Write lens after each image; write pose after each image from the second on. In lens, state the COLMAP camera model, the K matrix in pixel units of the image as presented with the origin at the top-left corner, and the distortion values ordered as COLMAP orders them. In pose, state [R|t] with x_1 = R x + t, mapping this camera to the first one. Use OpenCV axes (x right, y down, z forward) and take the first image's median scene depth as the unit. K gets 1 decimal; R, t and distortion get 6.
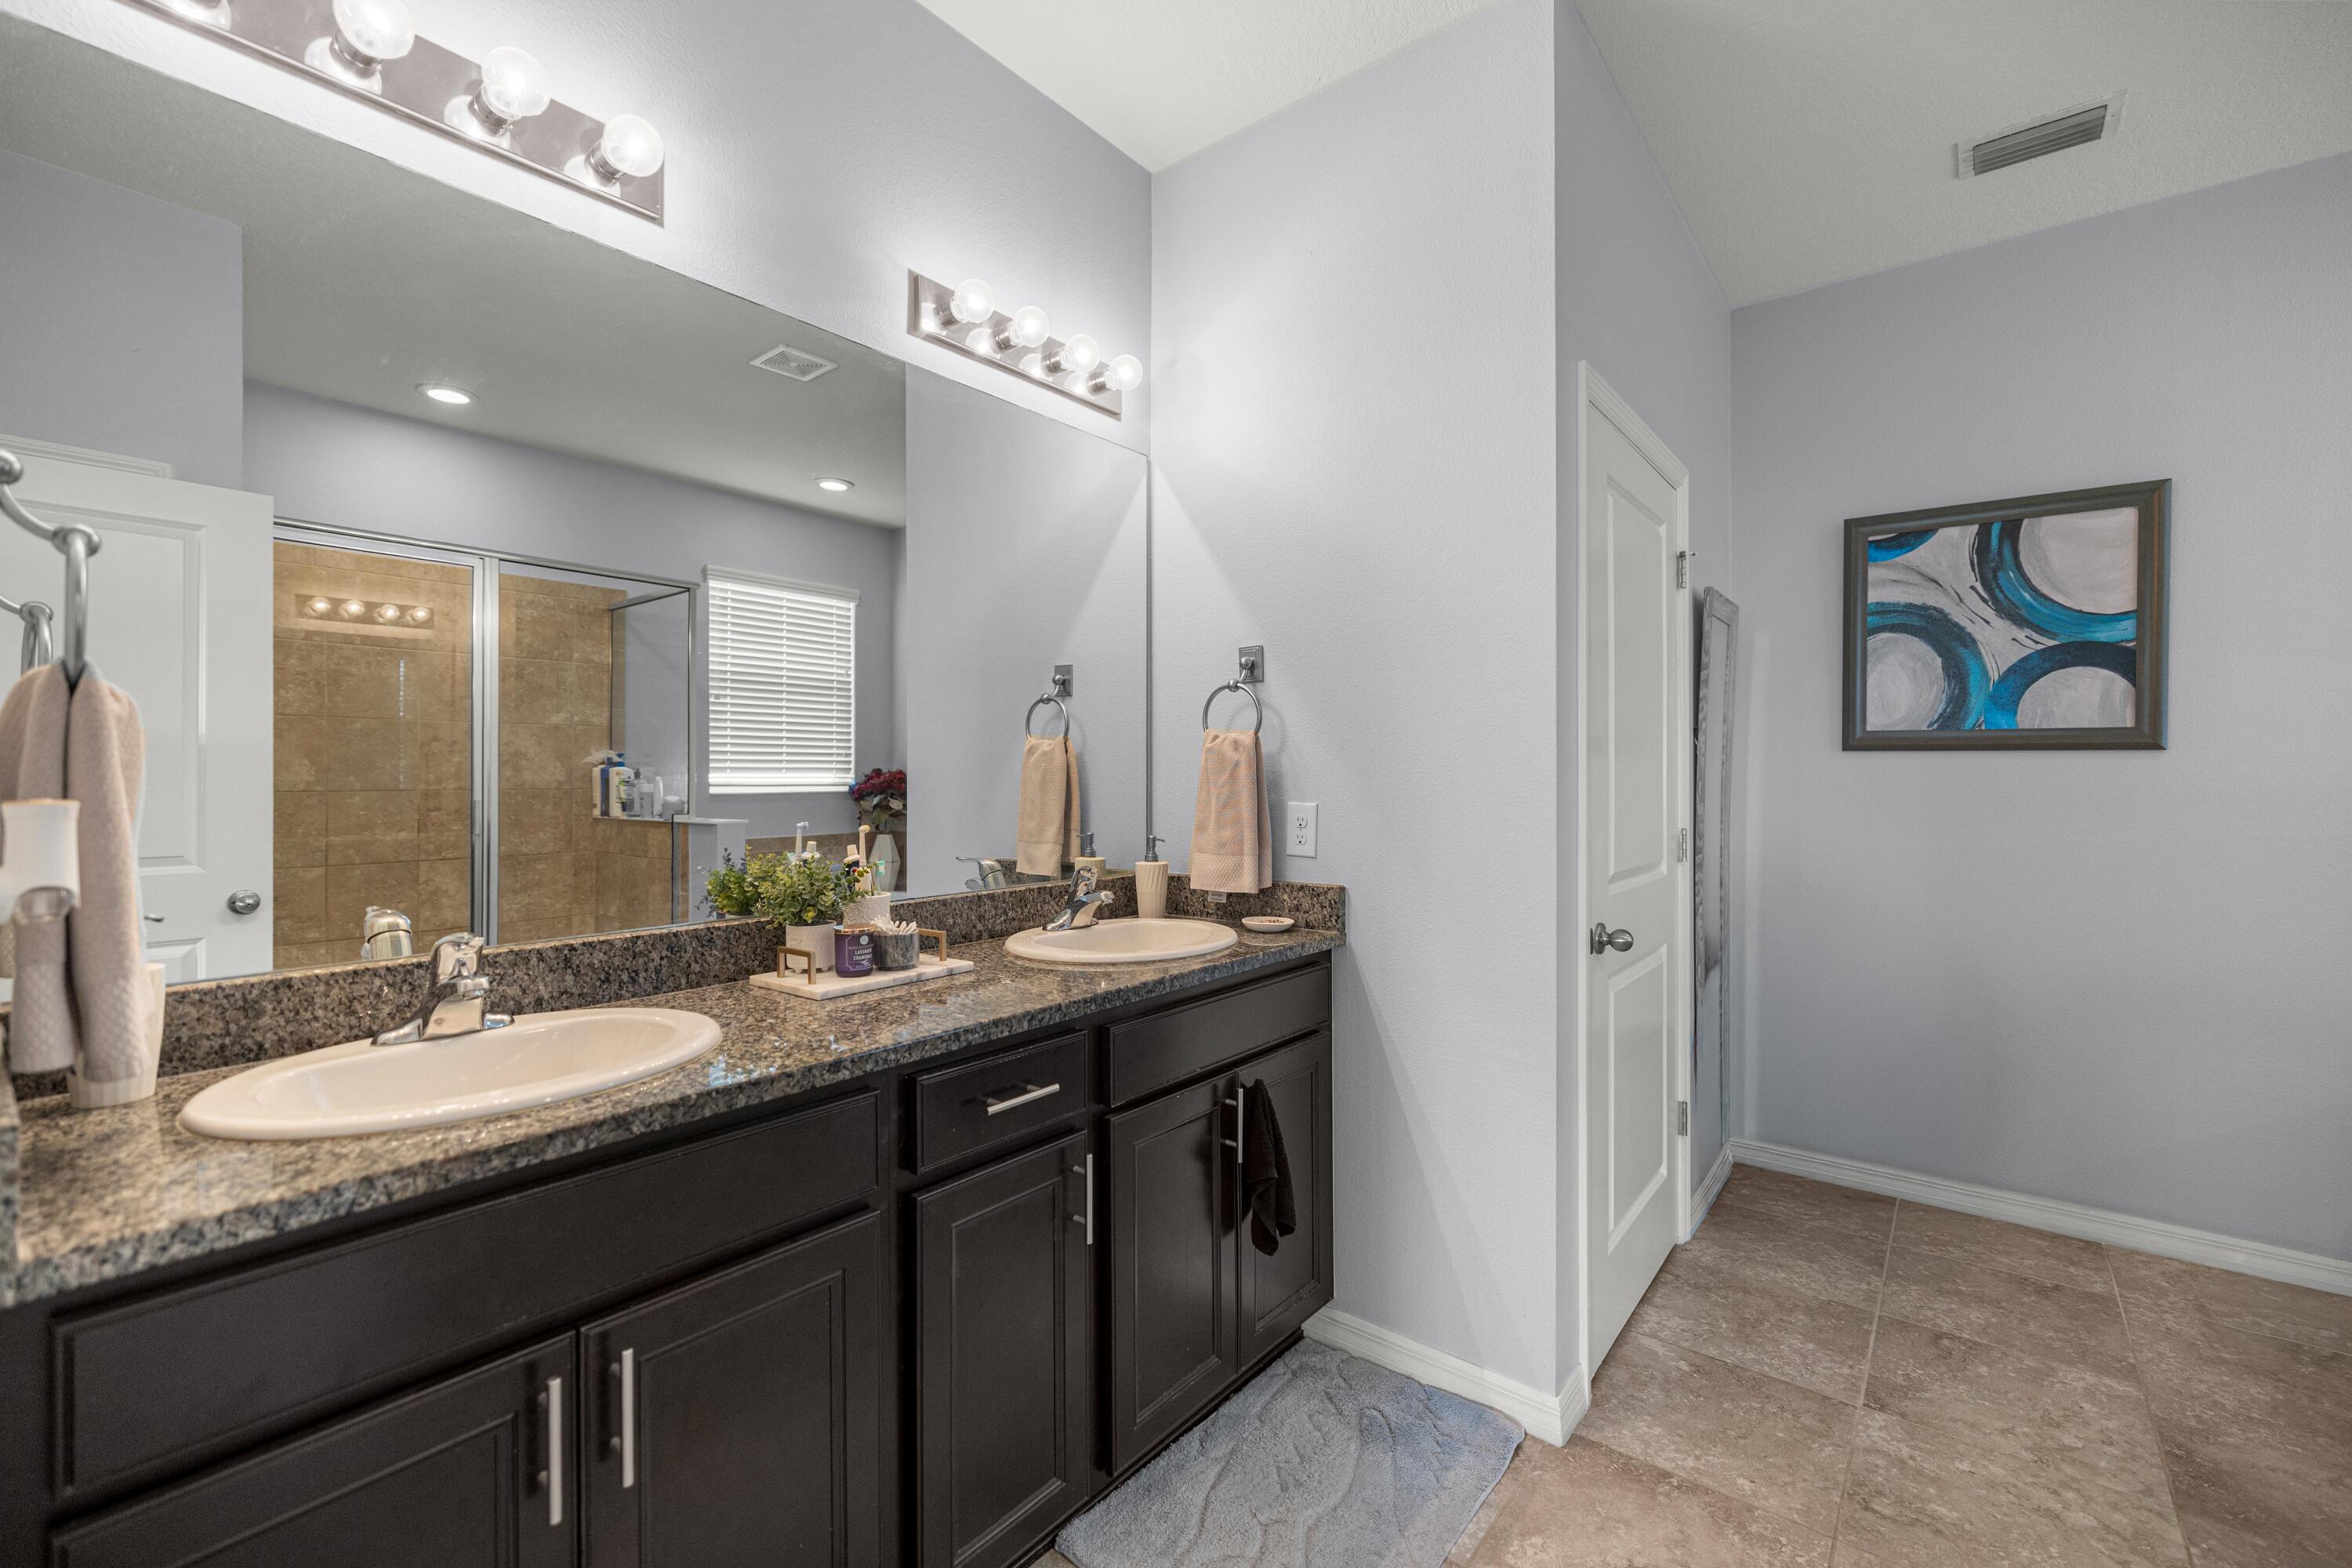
lens RADIAL K [[999.7, 0, 1175.8], [0, 999.7, 778.4], [0, 0, 1]] dist [0.000020, -0.000341]
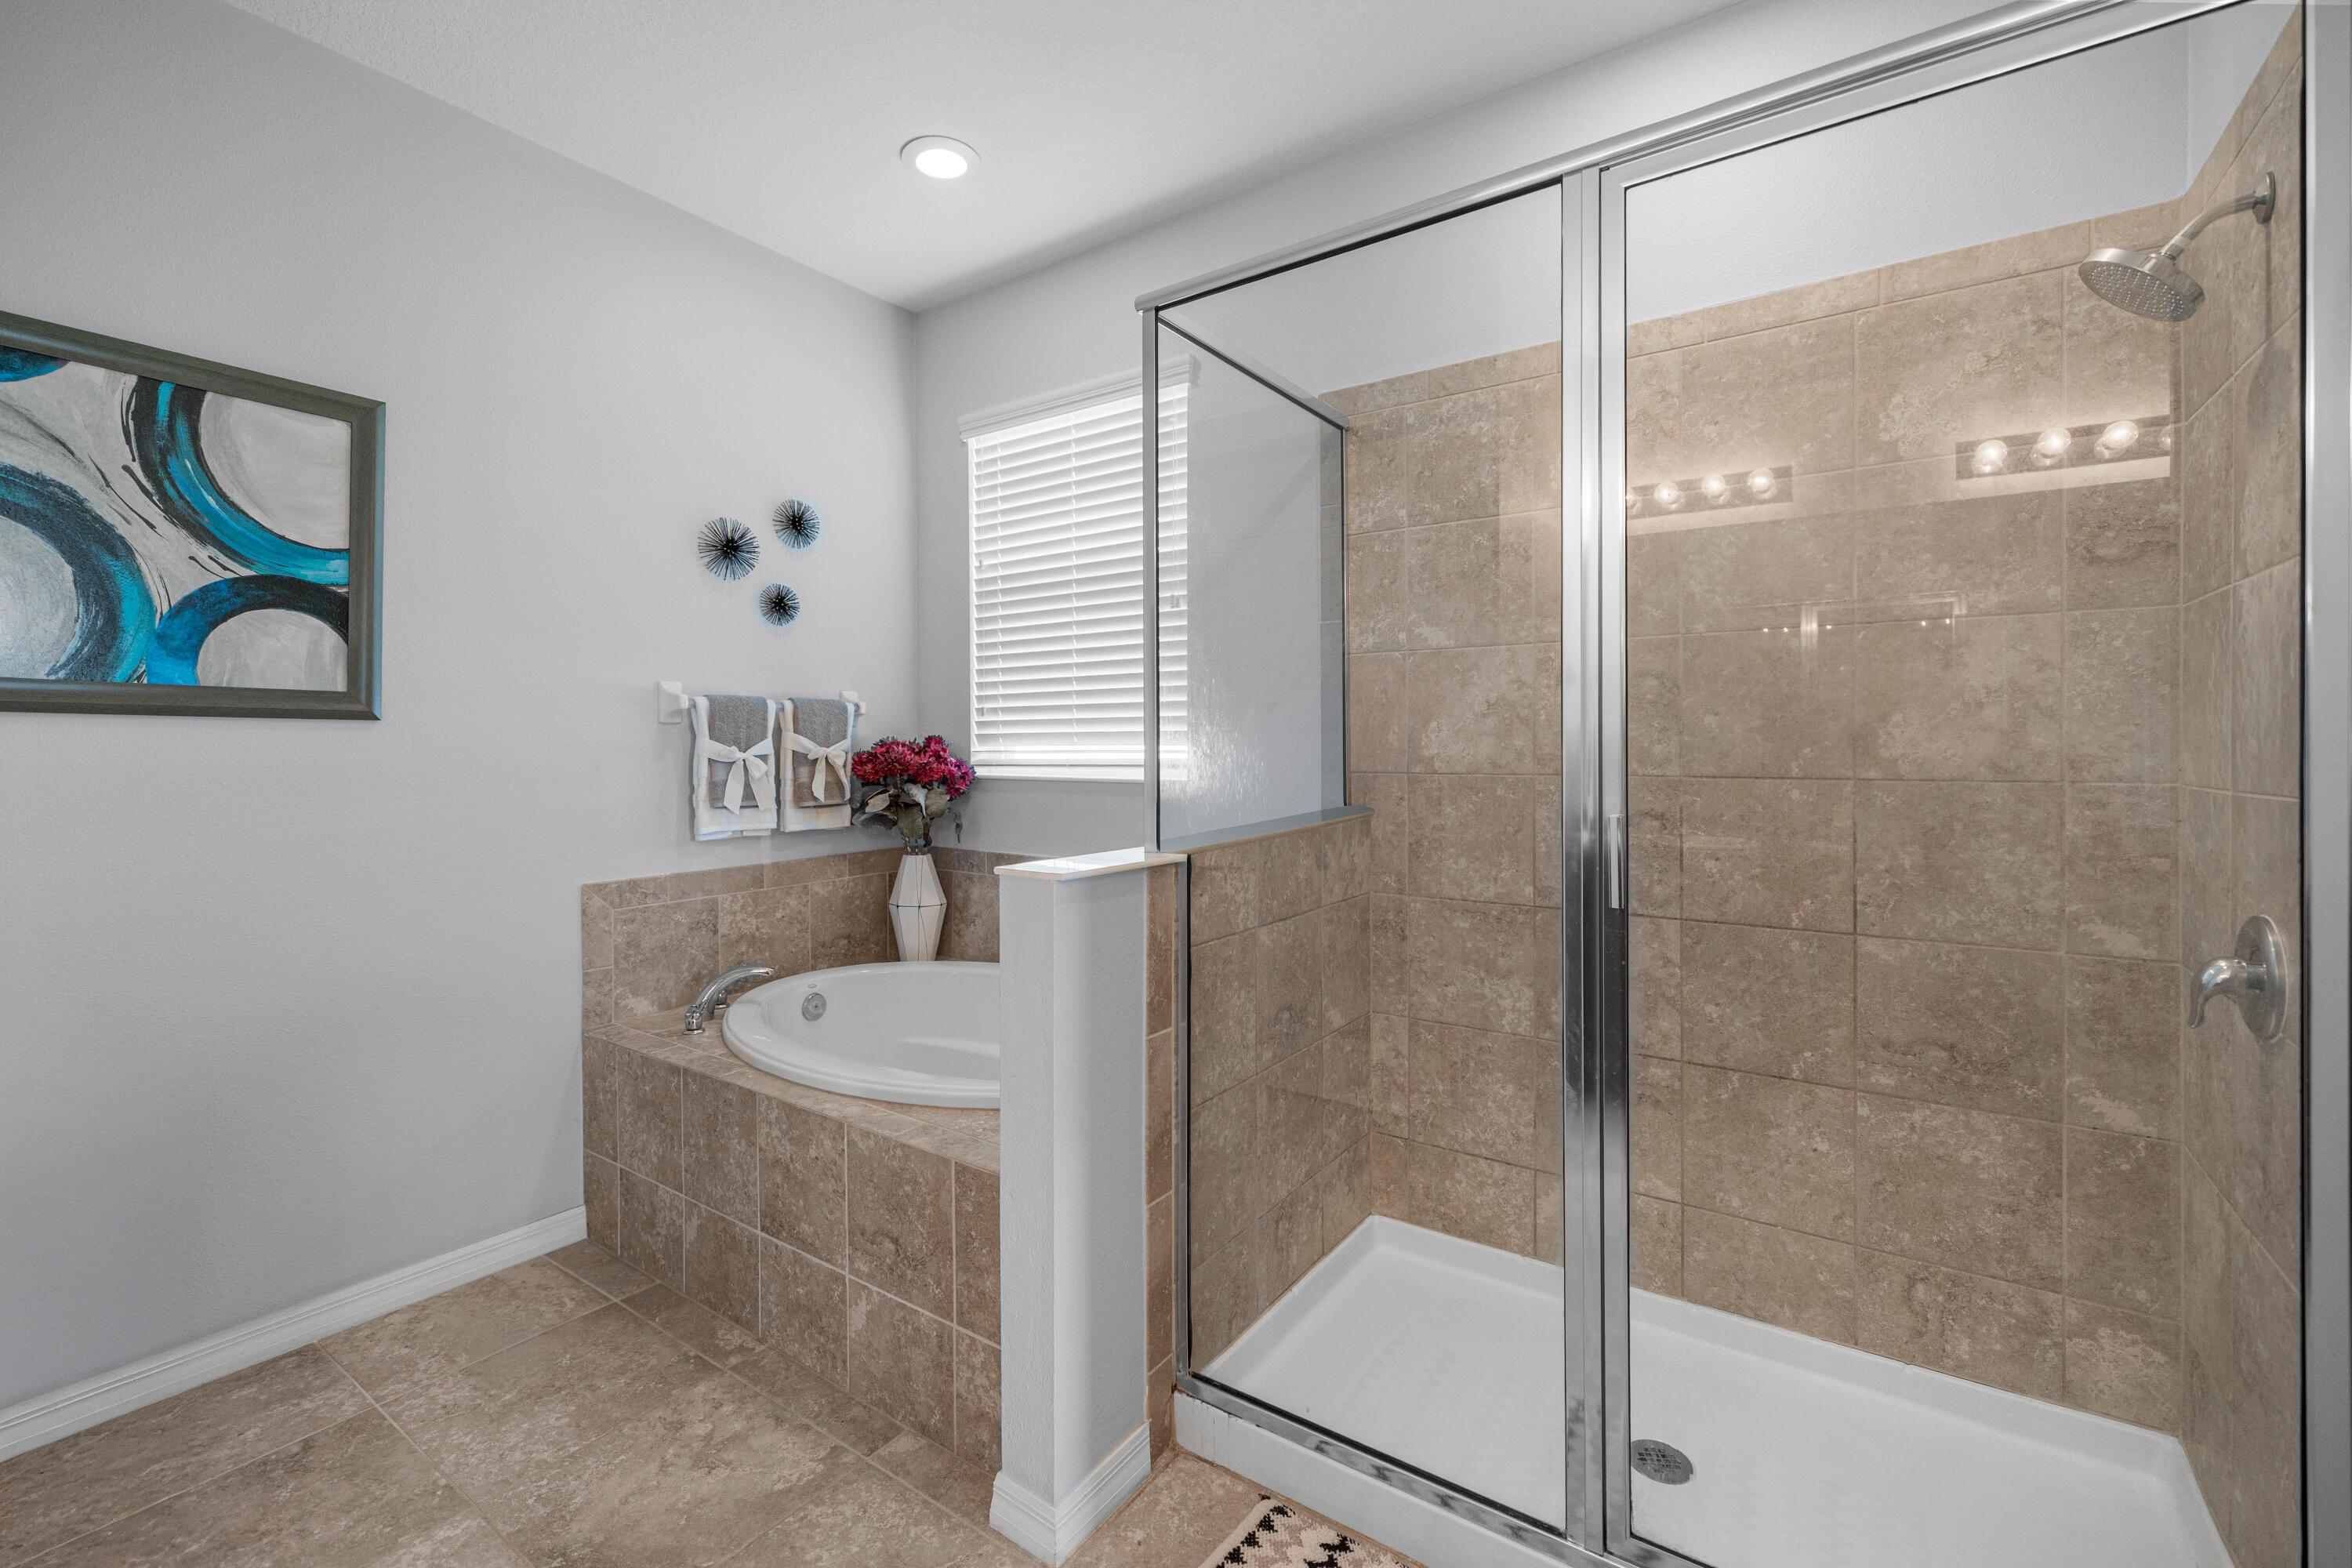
lens RADIAL K [[999.7, 0, 1167.3], [0, 999.7, 747.9], [0, 0, 1]] dist [0.000020, -0.000341]
pose [[-0.057152, -0.003033, 0.998361, 0.097600], [0.007833, 0.999963, 0.003486, -0.002698], [-0.998335, 0.008019, -0.057126, 0.358052]]
